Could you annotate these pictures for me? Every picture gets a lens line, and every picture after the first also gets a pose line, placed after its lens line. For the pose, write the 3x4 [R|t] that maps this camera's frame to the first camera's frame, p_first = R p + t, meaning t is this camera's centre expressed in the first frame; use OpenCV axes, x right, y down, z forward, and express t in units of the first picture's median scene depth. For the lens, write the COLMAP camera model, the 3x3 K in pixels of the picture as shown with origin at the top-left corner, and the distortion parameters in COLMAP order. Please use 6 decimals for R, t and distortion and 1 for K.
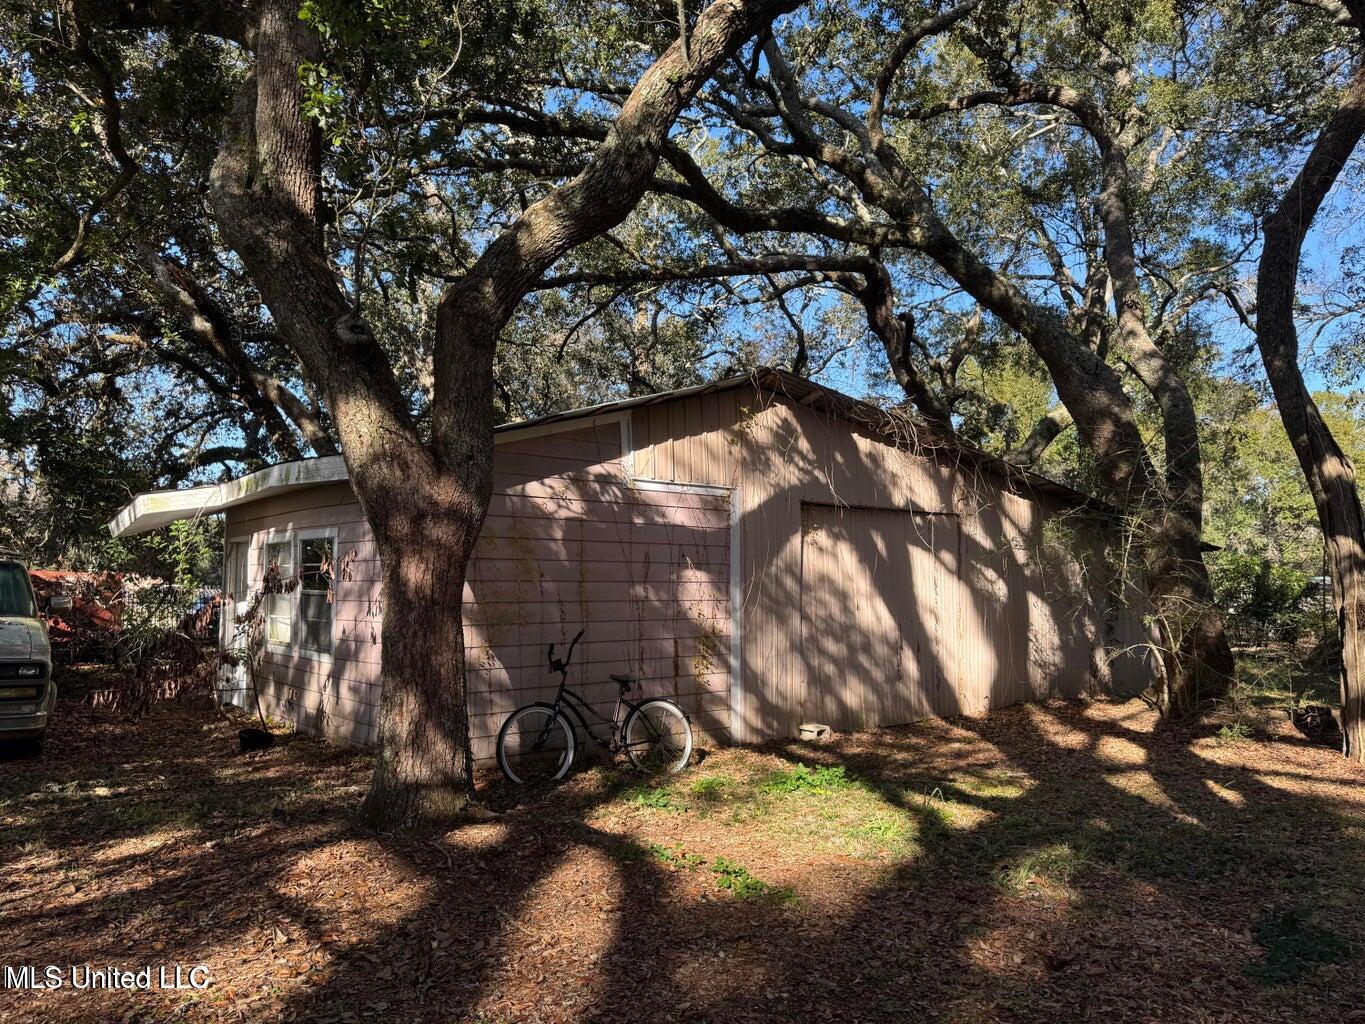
lens RADIAL K [[1001.2, 0, 706.0], [0, 1001.2, 505.1], [0, 0, 1]] dist [0.240112, -0.464154]
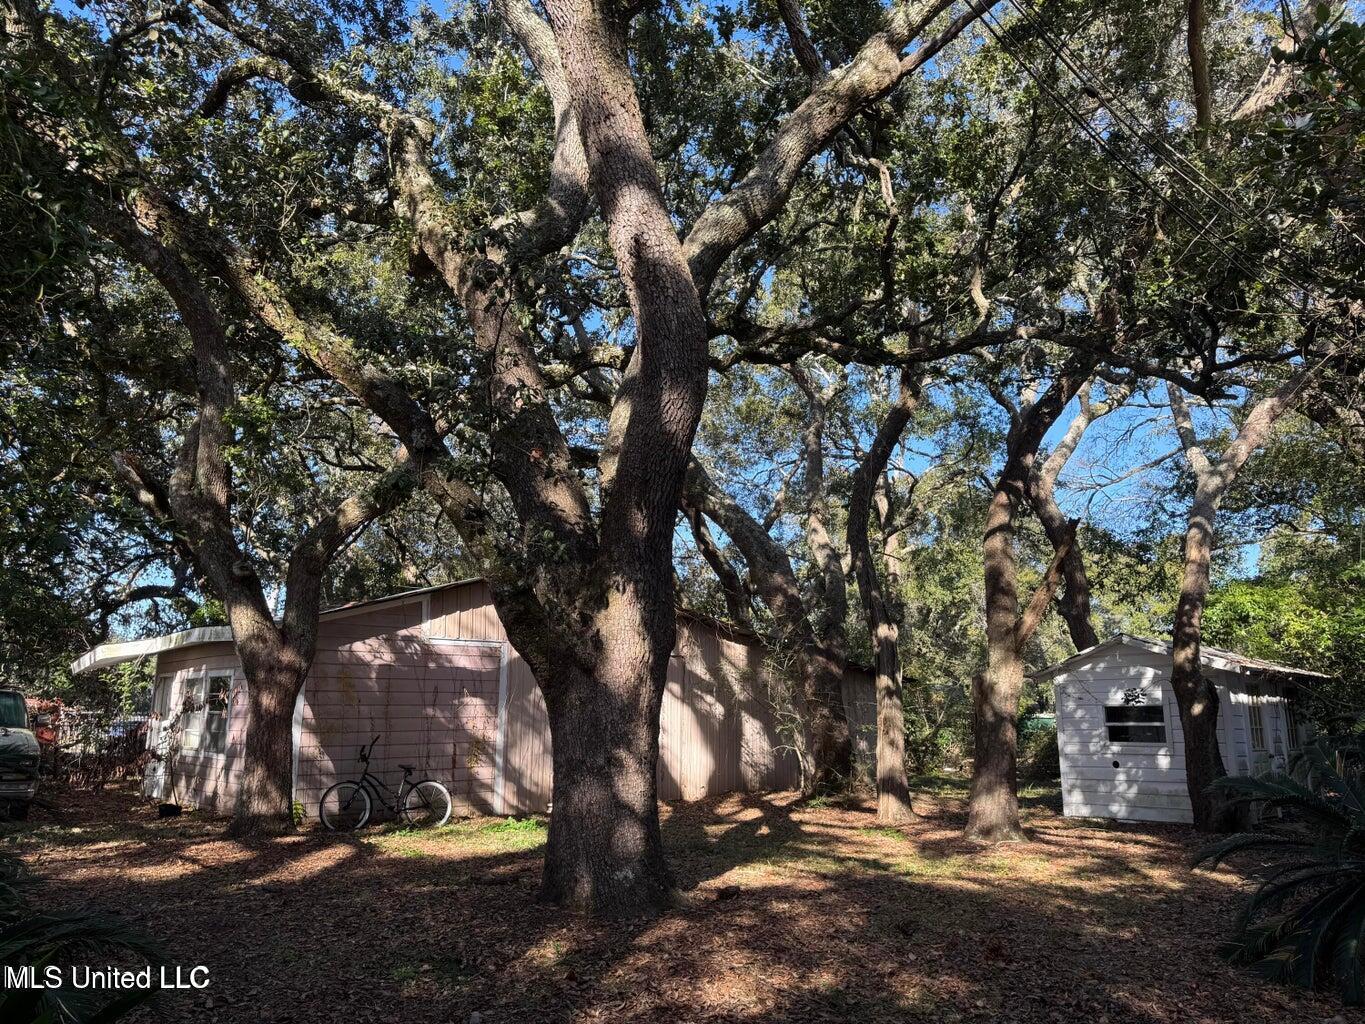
lens RADIAL K [[963.4, 0, 682.5], [0, 963.4, 512.0], [0, 0, 1]] dist [0.072562, -0.074668]
pose [[0.998061, 0.013847, 0.060685, 0.207810], [-0.006351, 0.992509, -0.122010, -0.036227], [-0.061920, 0.121388, 0.990672, -0.493209]]
